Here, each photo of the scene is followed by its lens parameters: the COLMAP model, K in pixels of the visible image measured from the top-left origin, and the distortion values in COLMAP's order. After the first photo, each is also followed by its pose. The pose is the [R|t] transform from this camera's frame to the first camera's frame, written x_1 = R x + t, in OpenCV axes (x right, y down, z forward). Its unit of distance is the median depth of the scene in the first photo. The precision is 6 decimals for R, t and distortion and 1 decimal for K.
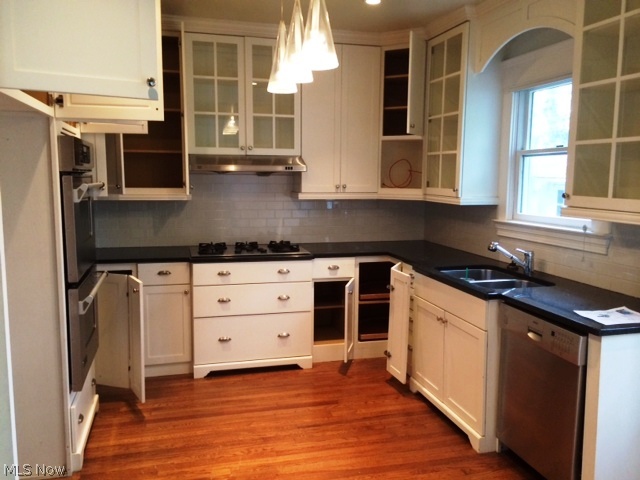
lens RADIAL K [[554.5, 0, 319.0], [0, 554.5, 241.8], [0, 0, 1]] dist [0.082767, -0.003151]
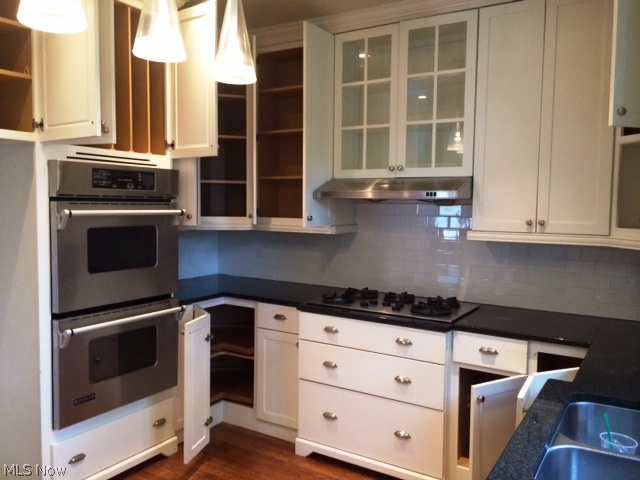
lens RADIAL K [[554.5, 0, 318.8], [0, 554.5, 239.2], [0, 0, 1]] dist [0.082767, -0.003151]
pose [[0.681647, 0.052702, -0.729780, 0.360362], [-0.096447, 0.995171, -0.018218, -0.050634], [0.725296, 0.082803, 0.683439, 0.428911]]
